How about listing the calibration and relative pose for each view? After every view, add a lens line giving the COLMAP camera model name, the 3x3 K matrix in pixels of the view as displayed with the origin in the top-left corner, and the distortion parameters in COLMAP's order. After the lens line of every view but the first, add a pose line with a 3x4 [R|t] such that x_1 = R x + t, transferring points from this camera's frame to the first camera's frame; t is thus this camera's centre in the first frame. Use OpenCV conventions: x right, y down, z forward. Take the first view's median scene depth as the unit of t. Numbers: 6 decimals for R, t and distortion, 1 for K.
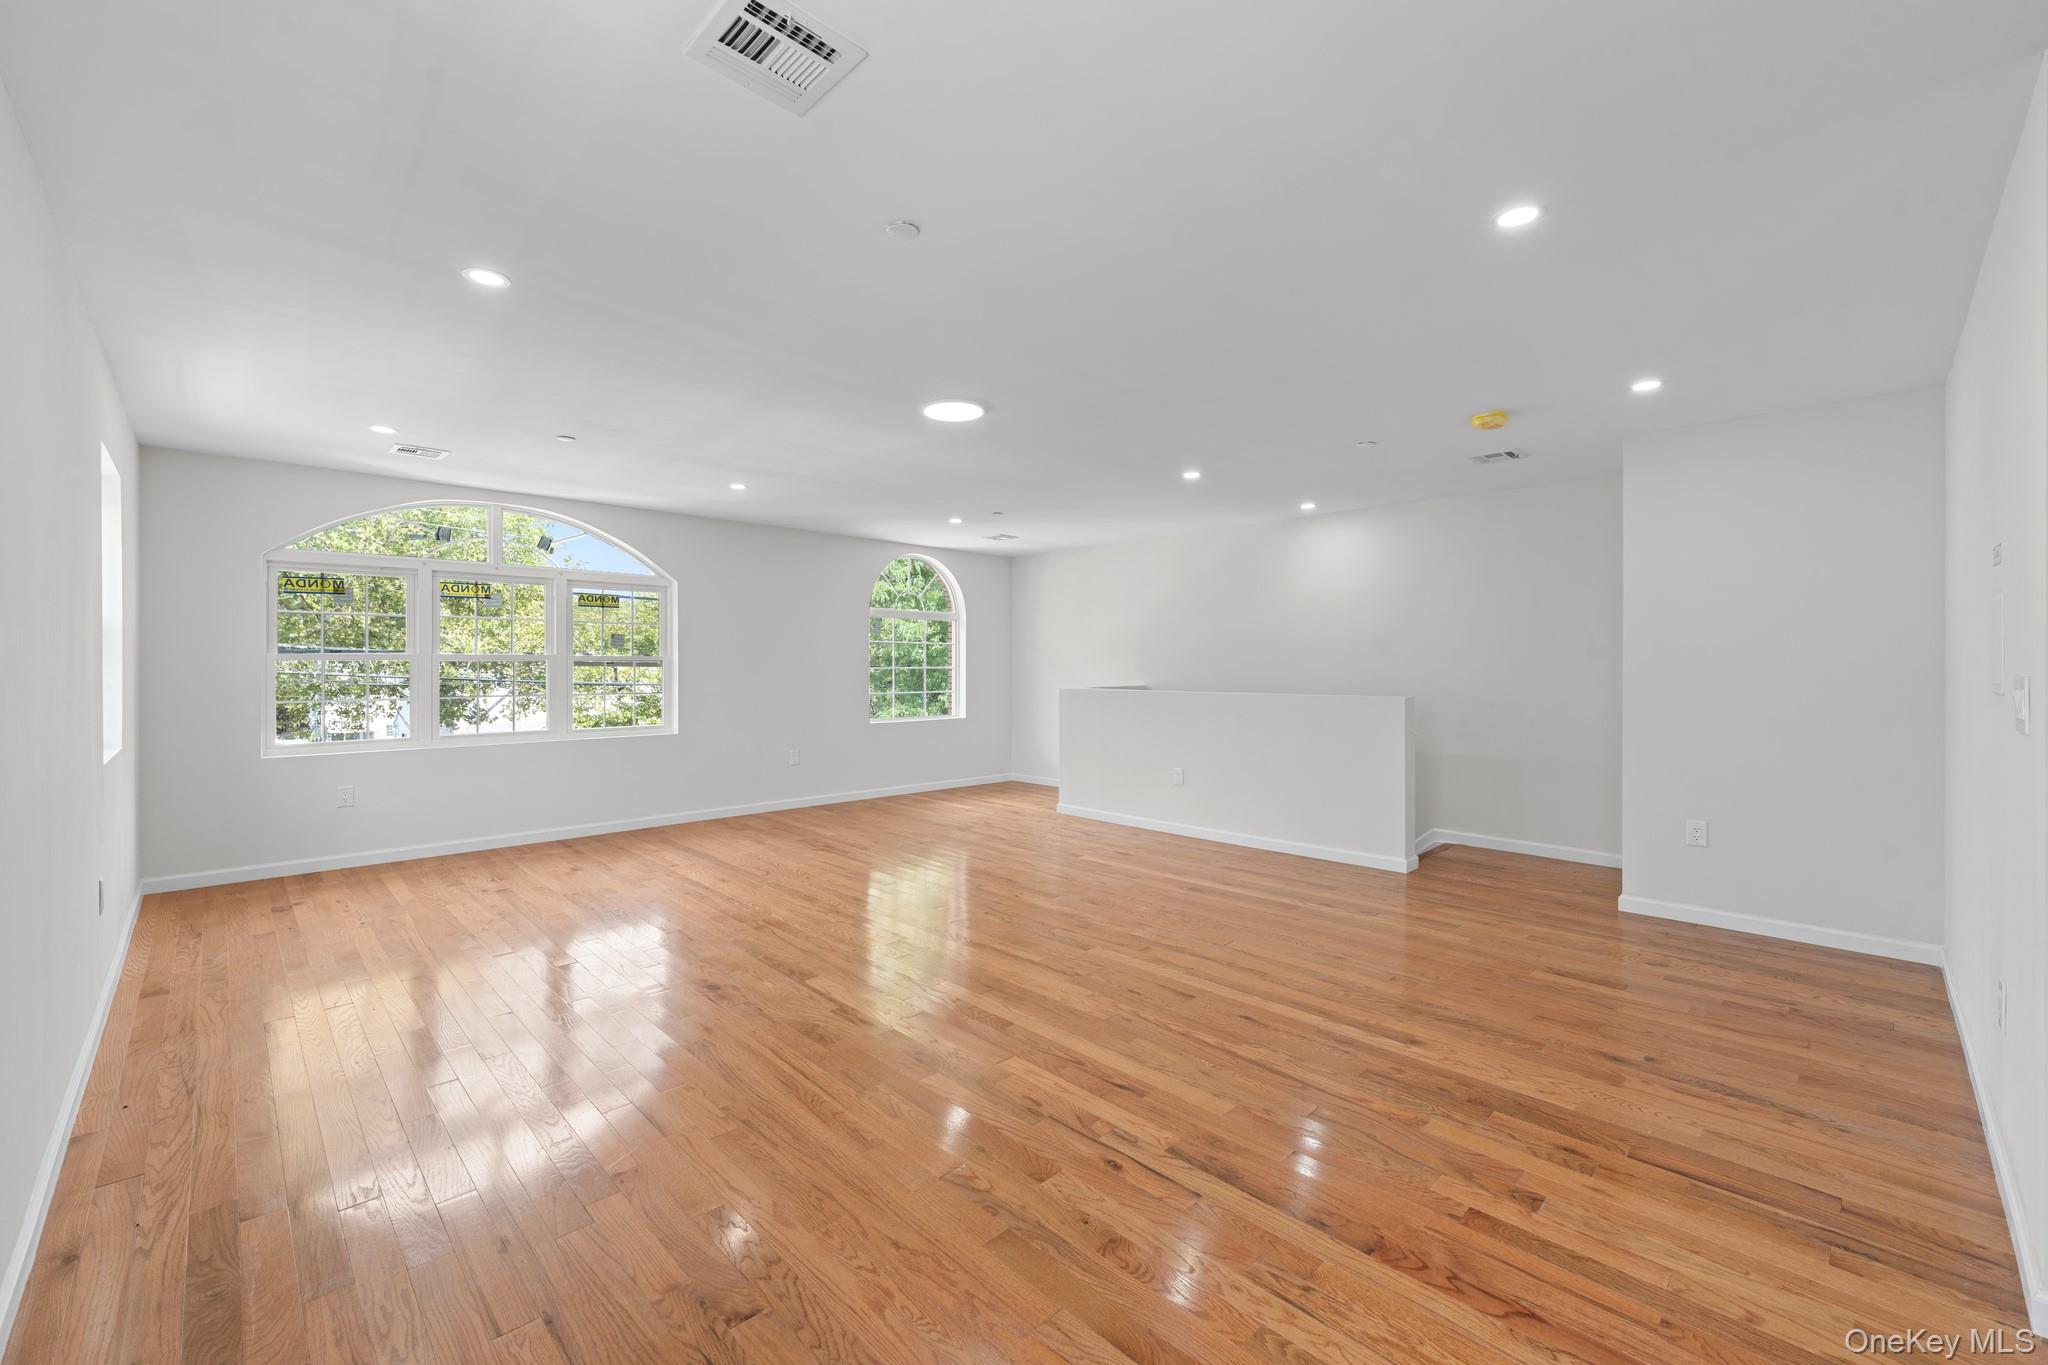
lens RADIAL K [[830.1, 0, 1023.7], [0, 830.1, 671.4], [0, 0, 1]] dist [0.001645, -0.000885]
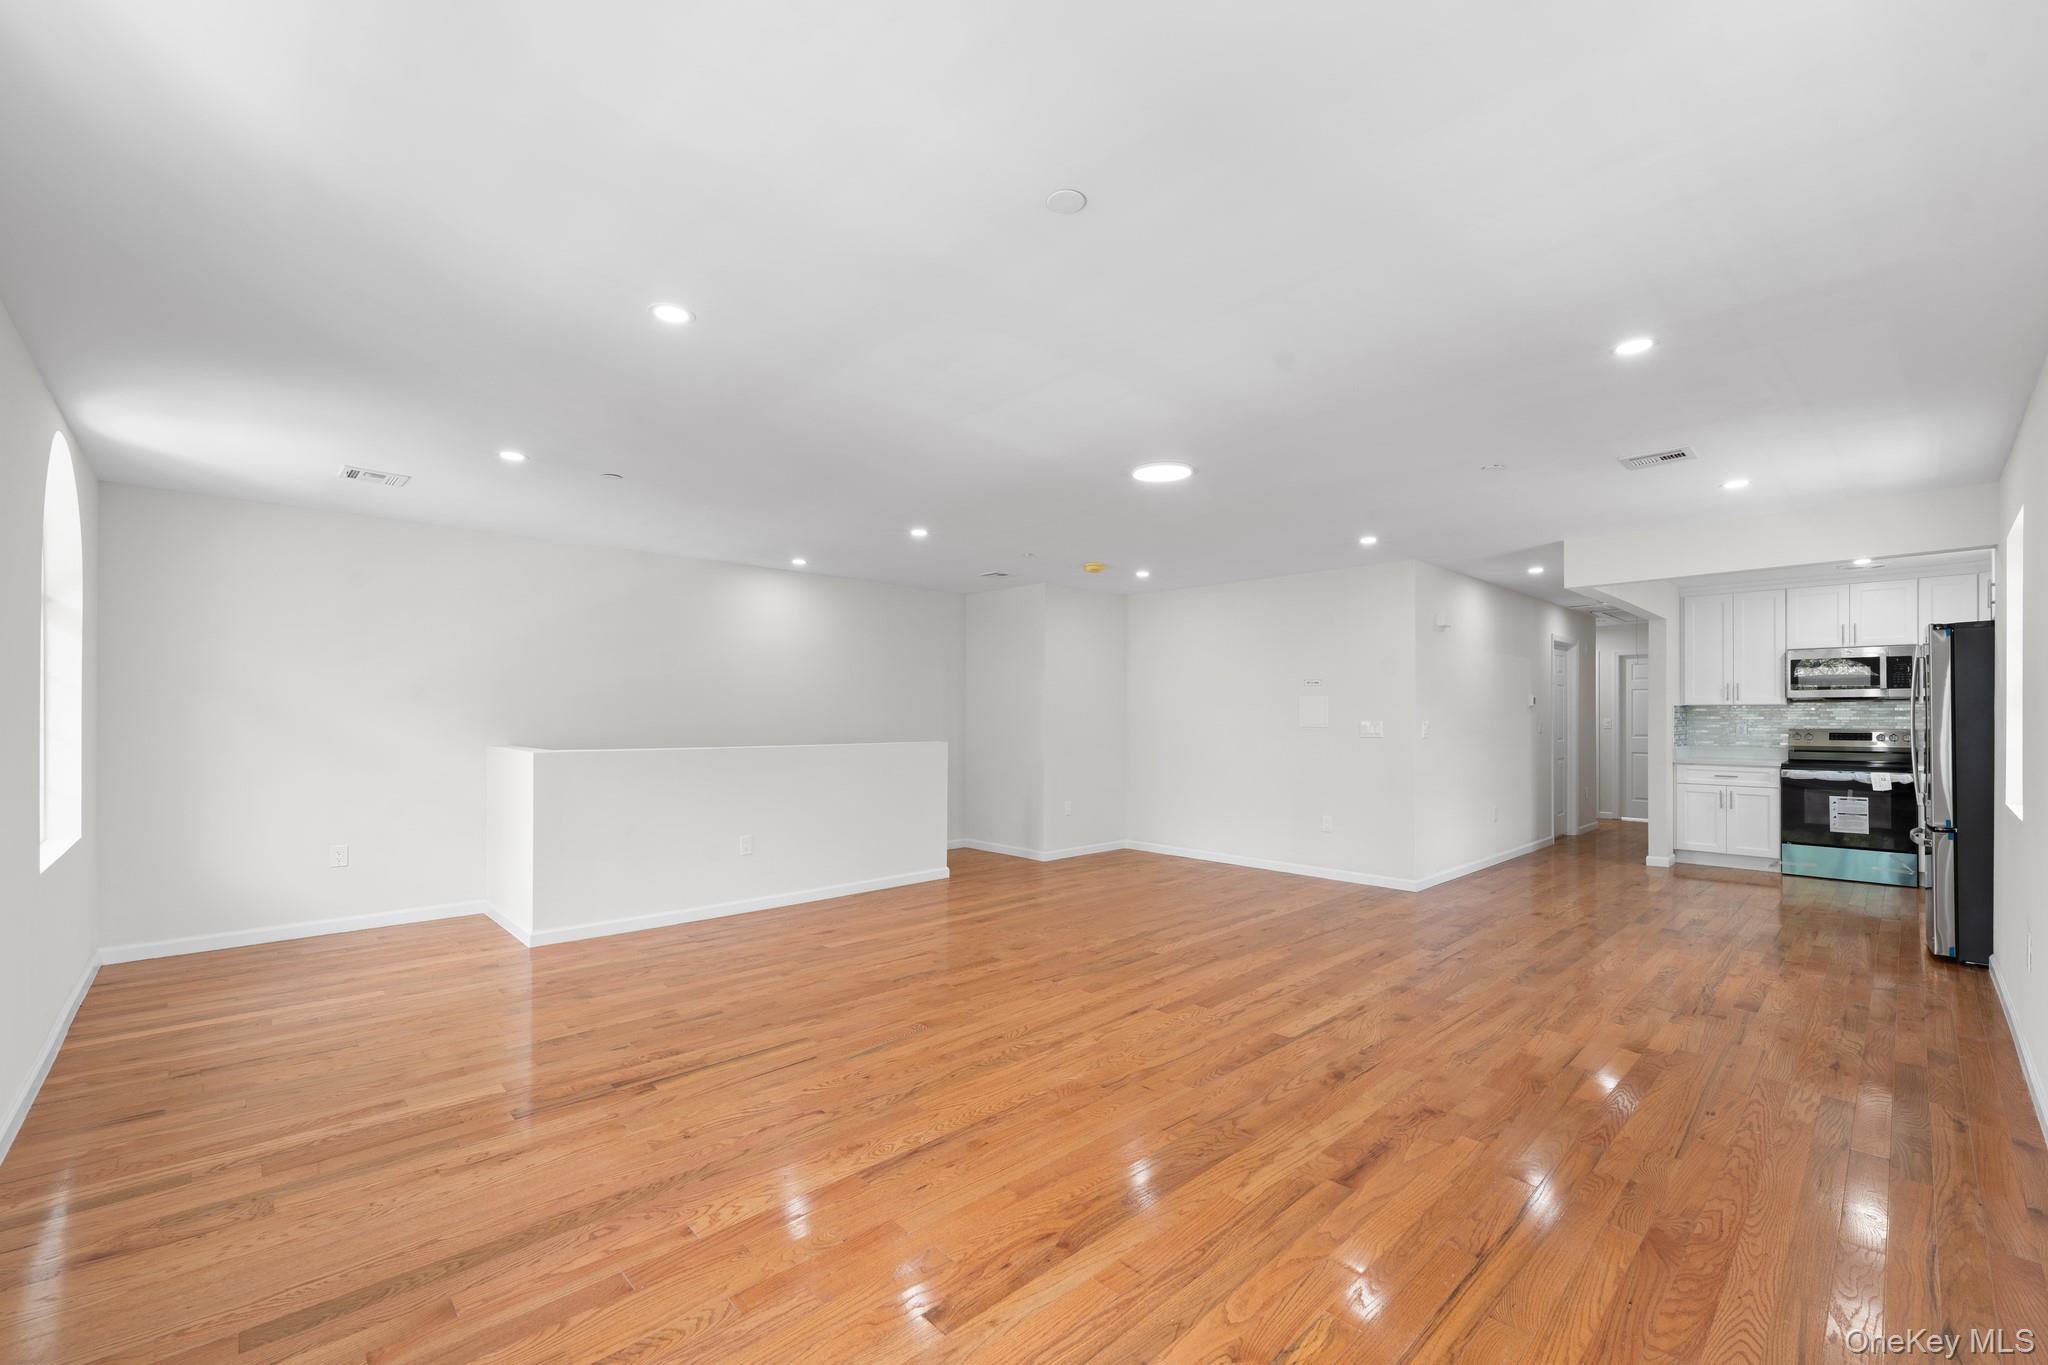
lens RADIAL K [[830.1, 0, 1018.2], [0, 830.1, 722.9], [0, 0, 1]] dist [0.001645, -0.000885]
pose [[0.021331, -0.009075, 0.999731, -0.831451], [0.003889, 0.999952, 0.008994, -0.009951], [-0.999765, 0.003697, 0.021365, 0.857872]]
